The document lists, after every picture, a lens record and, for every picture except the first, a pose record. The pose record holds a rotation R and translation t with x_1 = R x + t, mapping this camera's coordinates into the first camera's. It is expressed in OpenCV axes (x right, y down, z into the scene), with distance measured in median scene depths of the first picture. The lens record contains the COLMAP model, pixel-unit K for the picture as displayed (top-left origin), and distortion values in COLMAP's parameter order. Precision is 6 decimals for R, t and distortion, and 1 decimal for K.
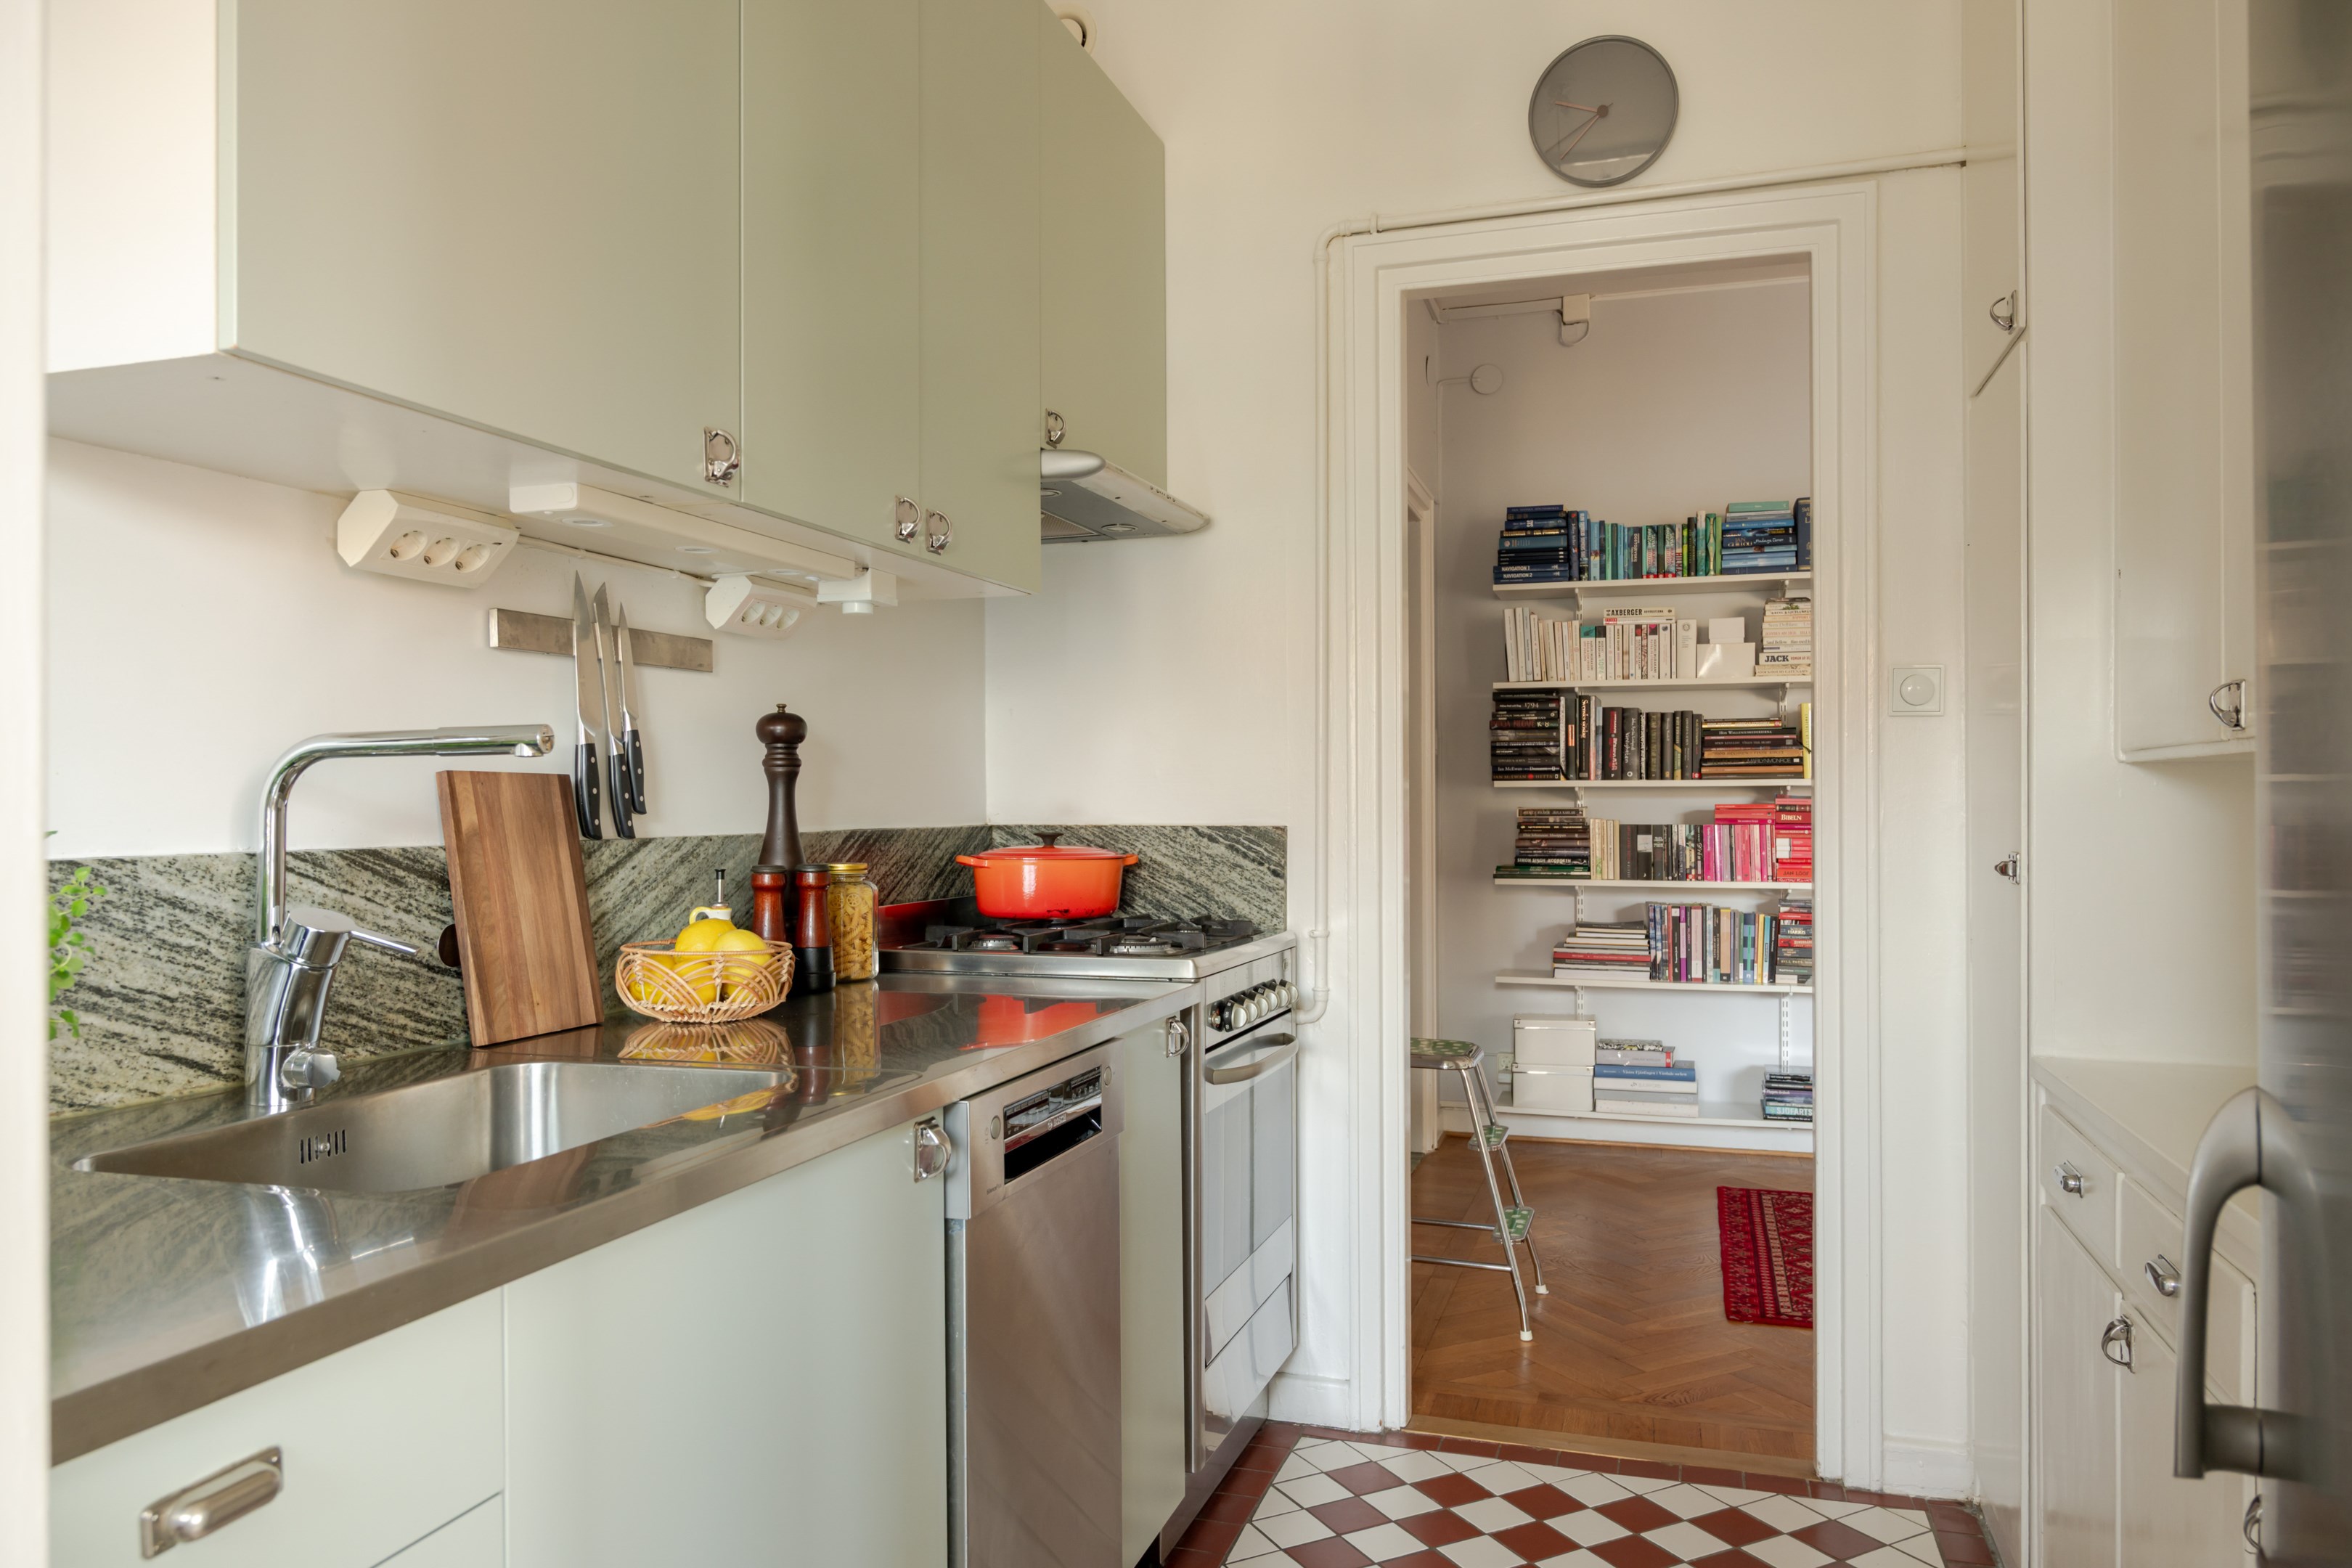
lens RADIAL K [[1588.0, 0, 1166.3], [0, 1588.0, 784.6], [0, 0, 1]] dist [-0.004784, 0.001204]
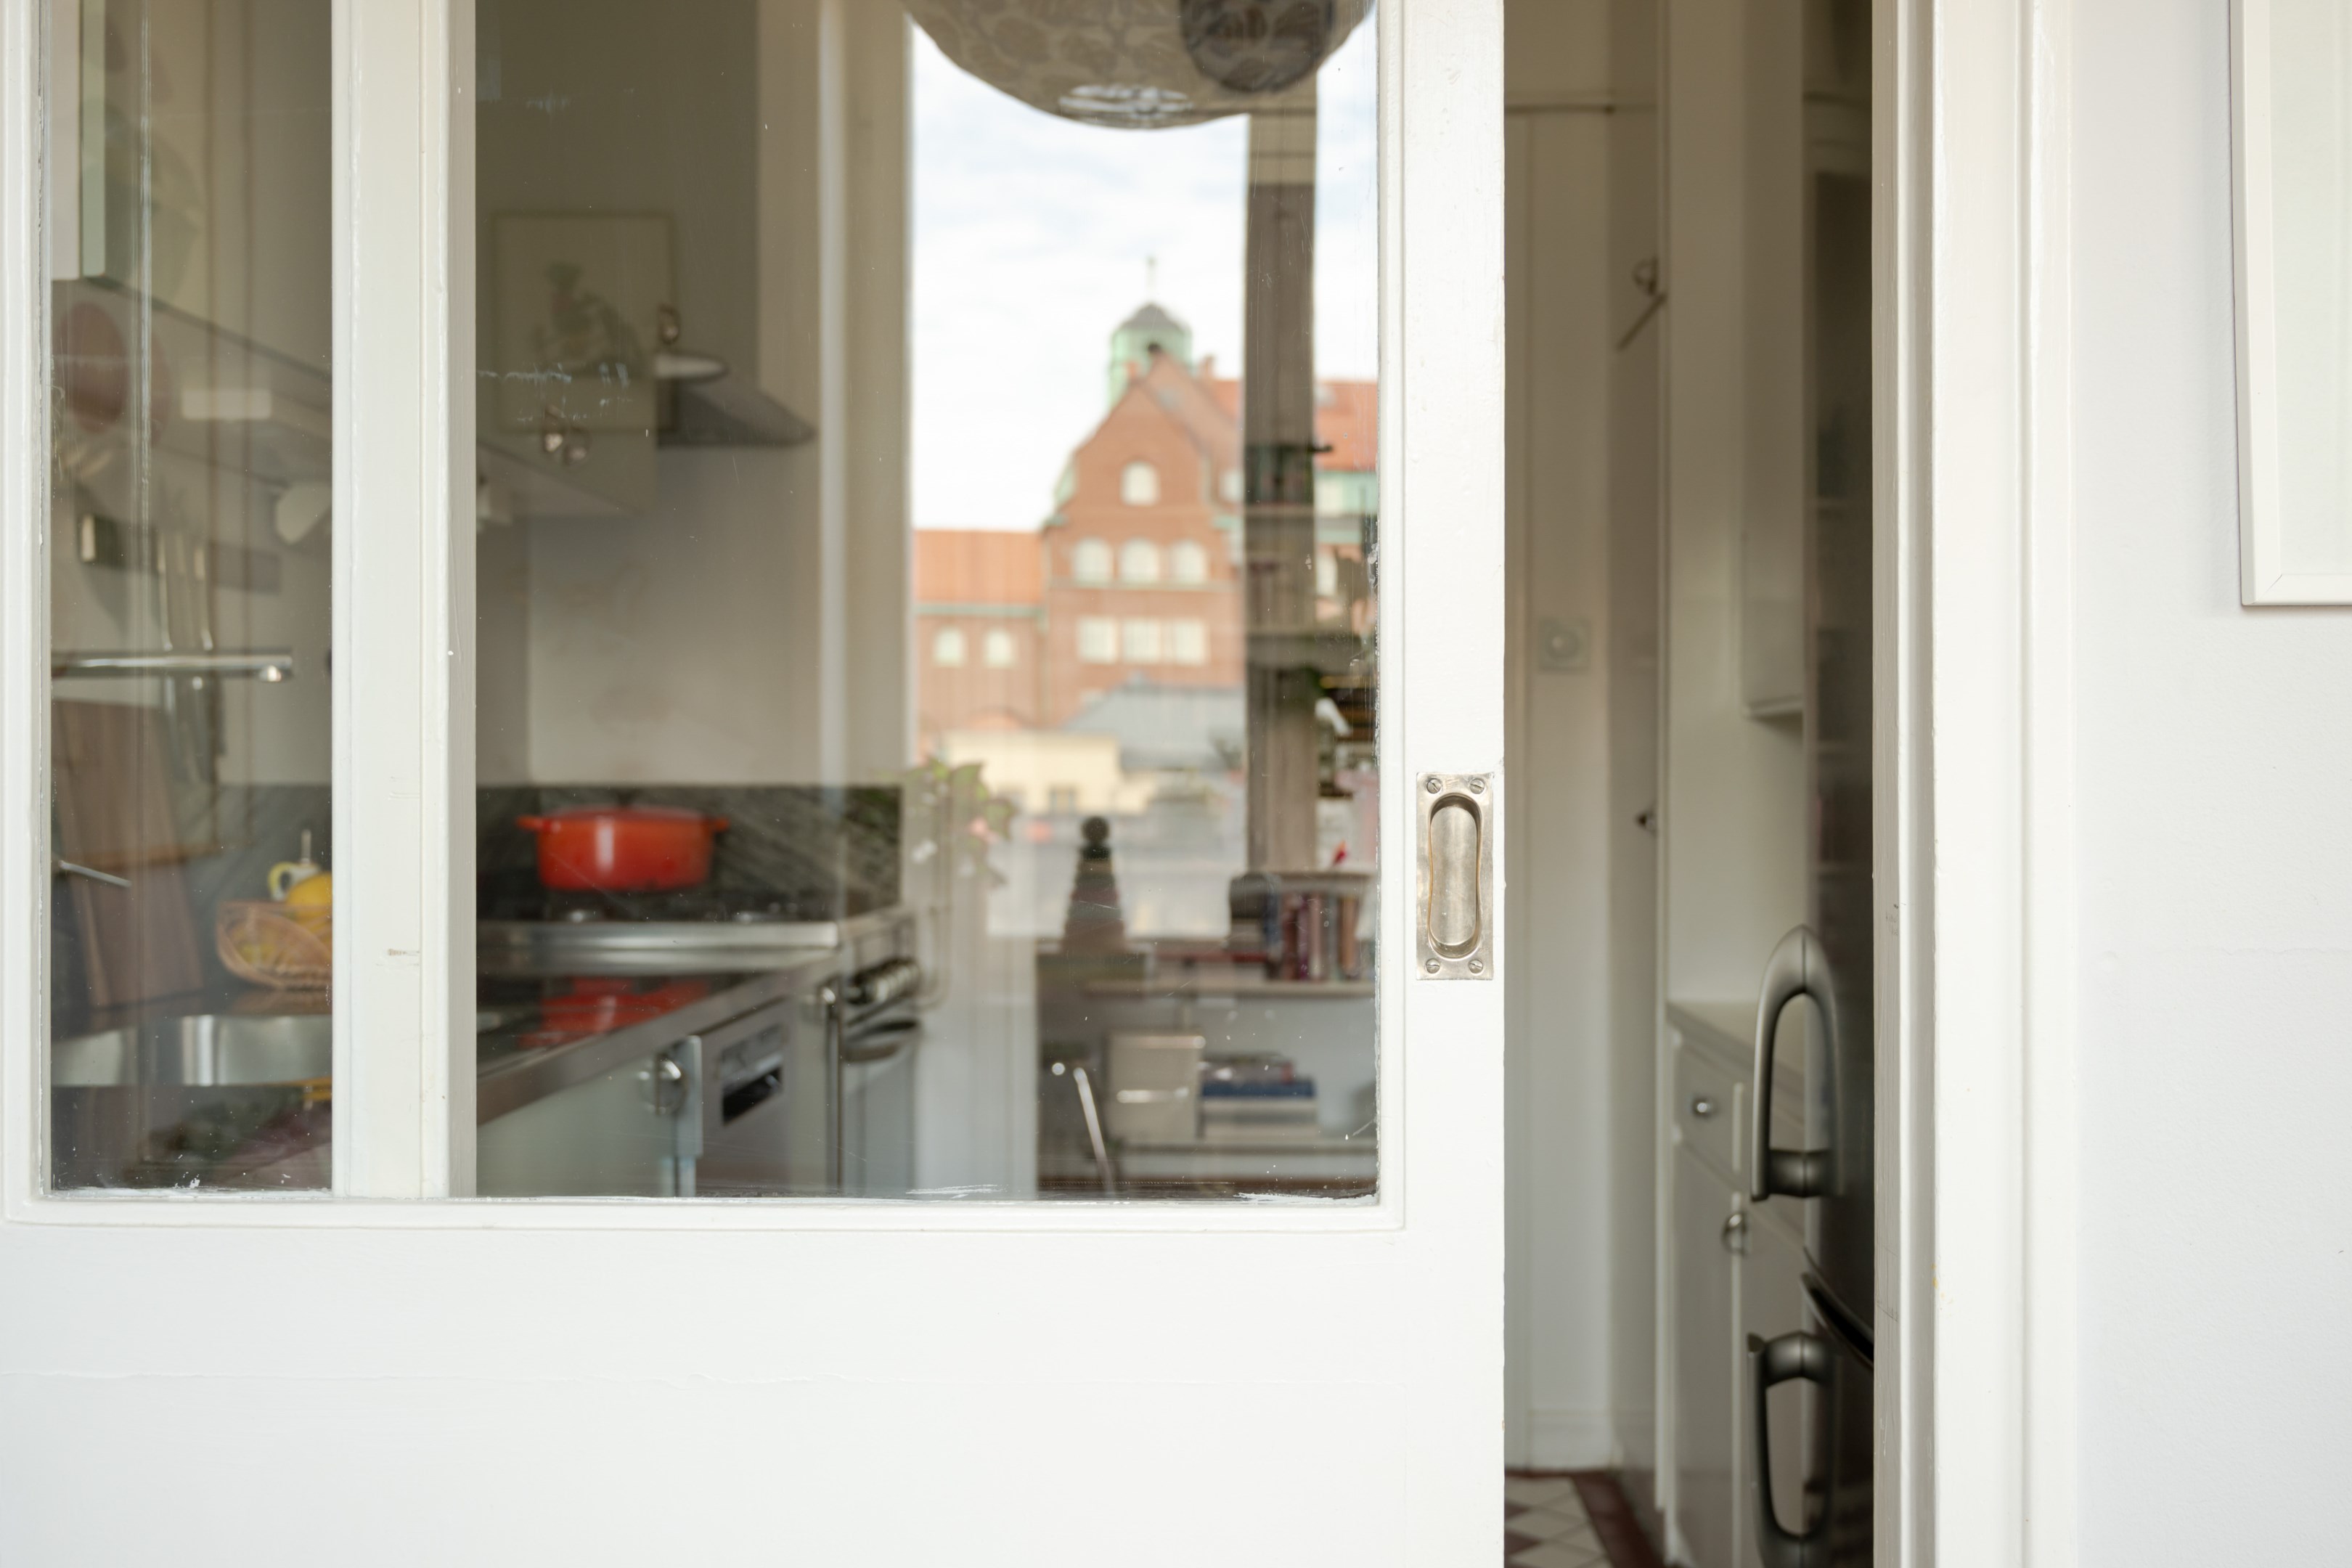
lens RADIAL K [[2257.5, 0, 1179.5], [0, 2257.5, 754.4], [0, 0, 1]] dist [0.010043, 0.004310]
pose [[0.960390, 0.006614, 0.278580, -0.146623], [-0.005254, 0.999970, -0.005629, 0.018214], [-0.278609, 0.003942, 0.960397, -0.280082]]
